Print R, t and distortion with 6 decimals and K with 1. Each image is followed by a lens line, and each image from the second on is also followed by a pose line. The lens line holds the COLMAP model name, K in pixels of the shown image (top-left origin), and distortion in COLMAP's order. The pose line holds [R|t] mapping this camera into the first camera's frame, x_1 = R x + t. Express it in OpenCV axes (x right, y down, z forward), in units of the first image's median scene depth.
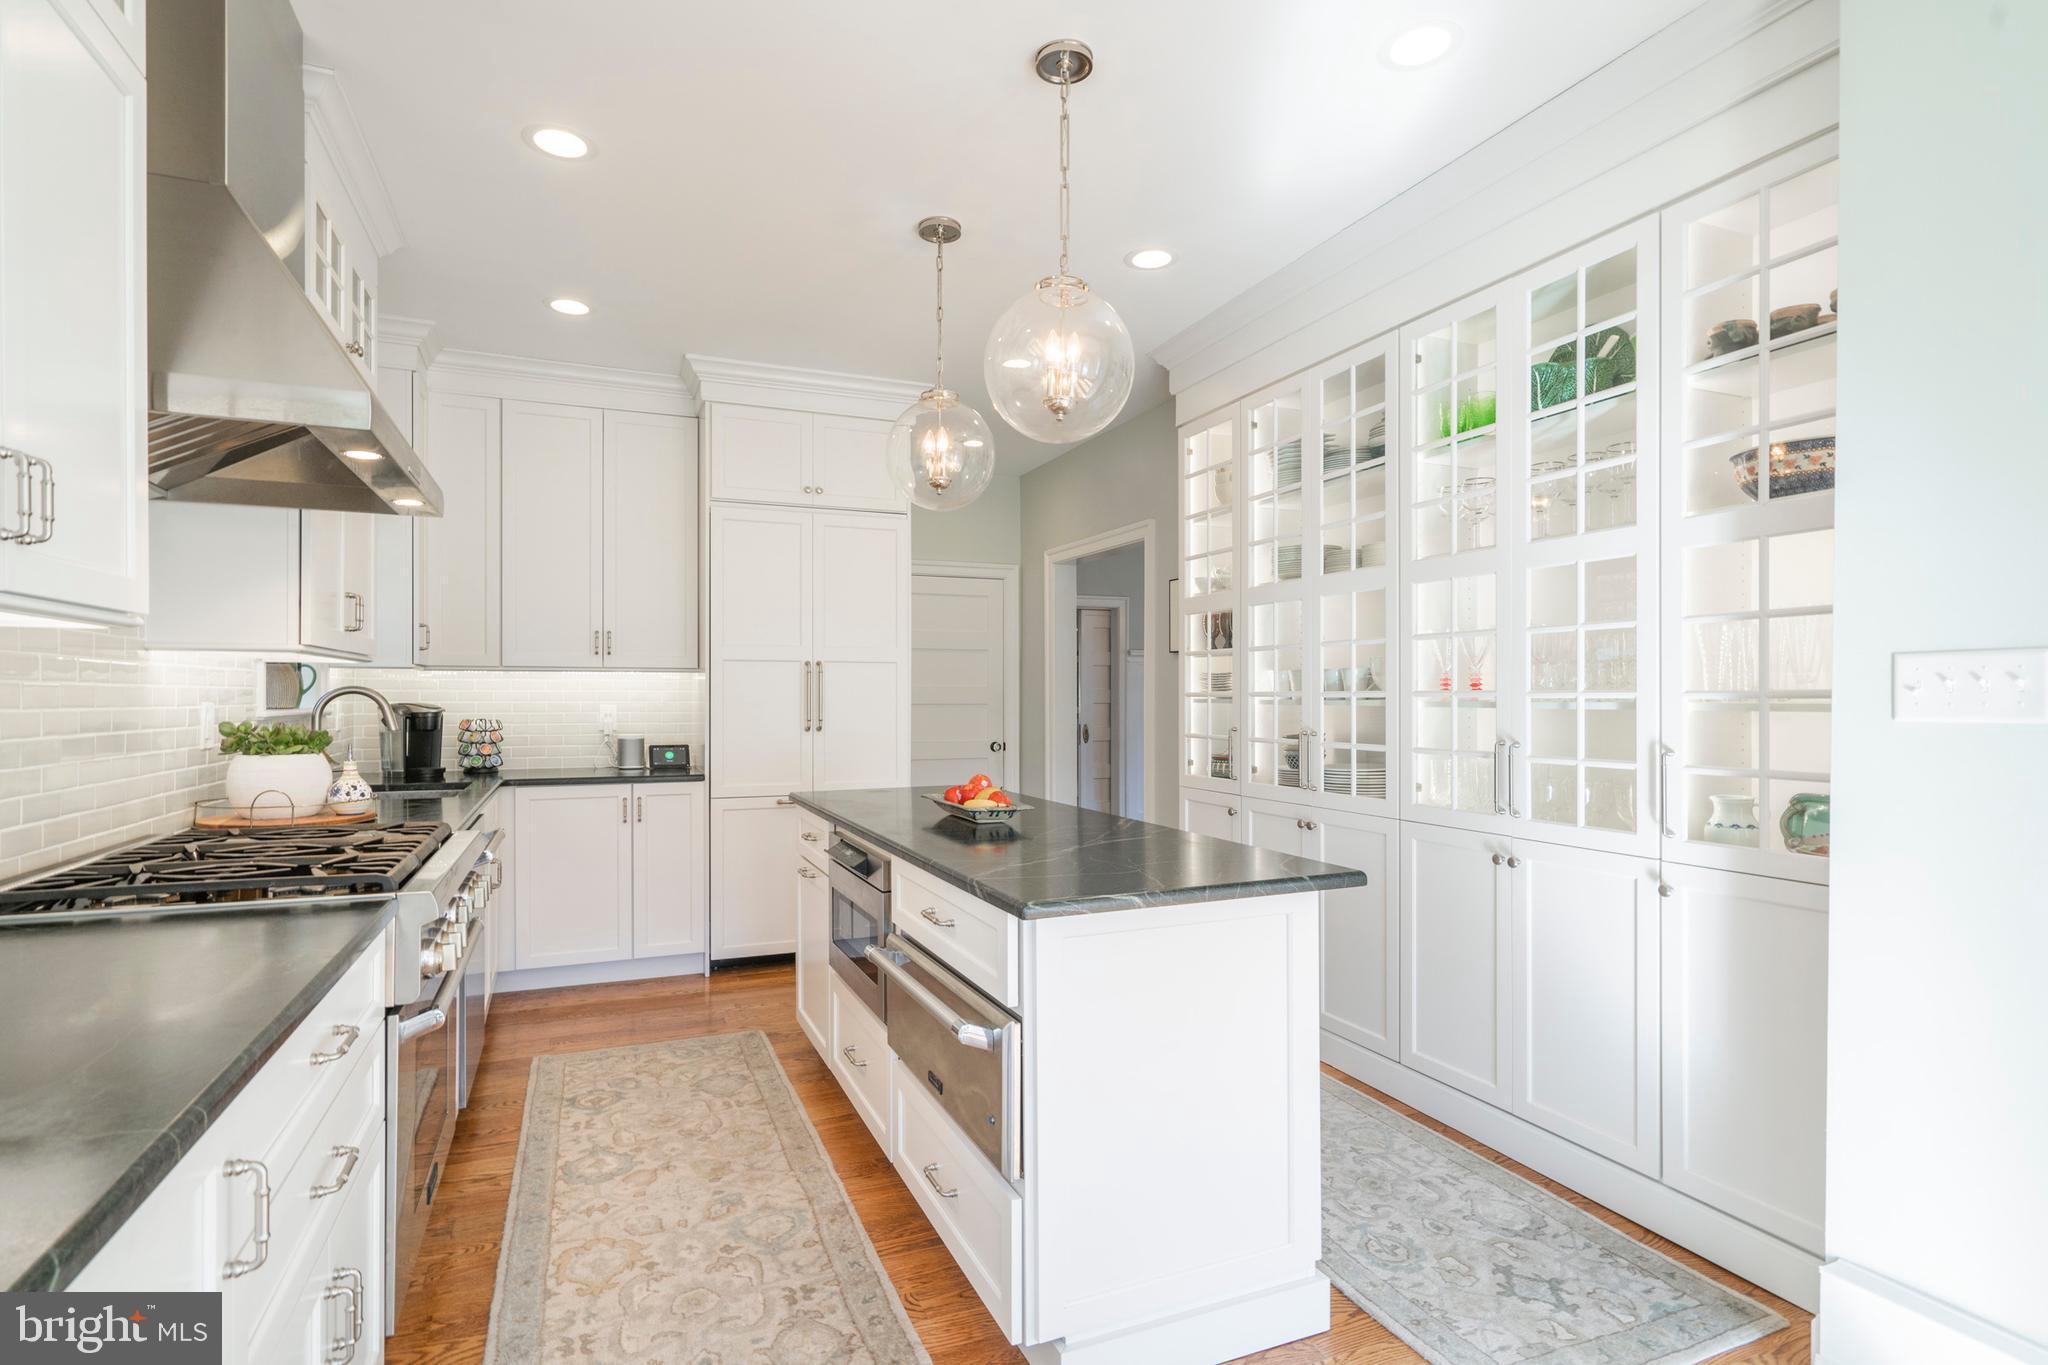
lens RADIAL K [[976.4, 0, 1070.9], [0, 976.4, 718.5], [0, 0, 1]] dist [-0.050598, 0.000049]
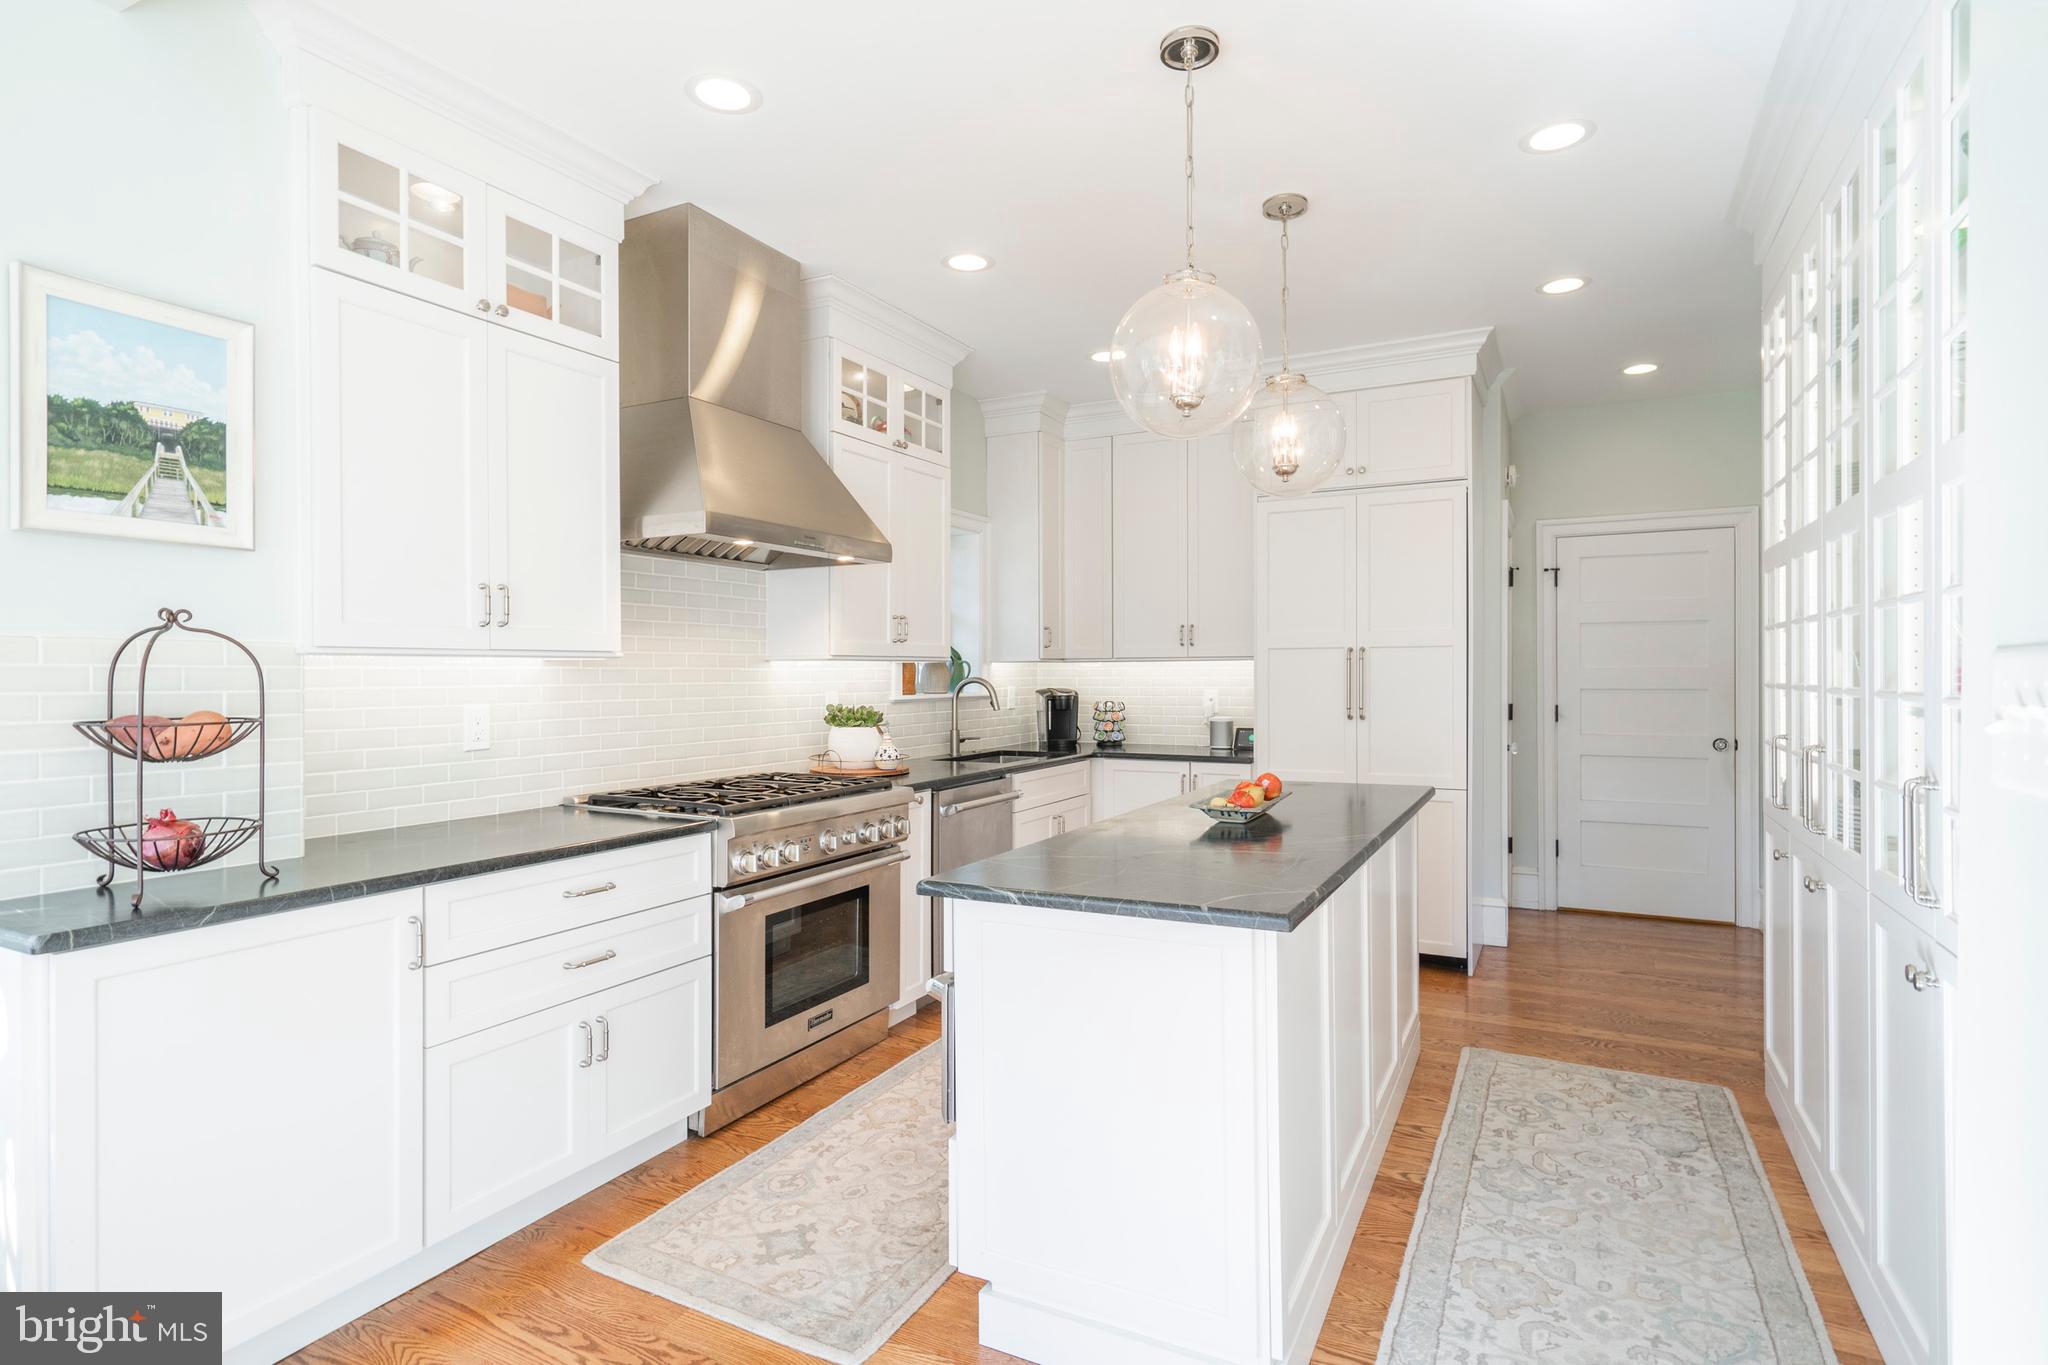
lens RADIAL K [[1058.7, 0, 1020.8], [0, 1058.7, 677.5], [0, 0, 1]] dist [-0.002864, 0.000517]
pose [[0.596600, 0.000348, -0.802538, 0.420842], [-0.011098, 0.999908, -0.007816, -0.018923], [0.802462, 0.013570, 0.596549, 0.120577]]
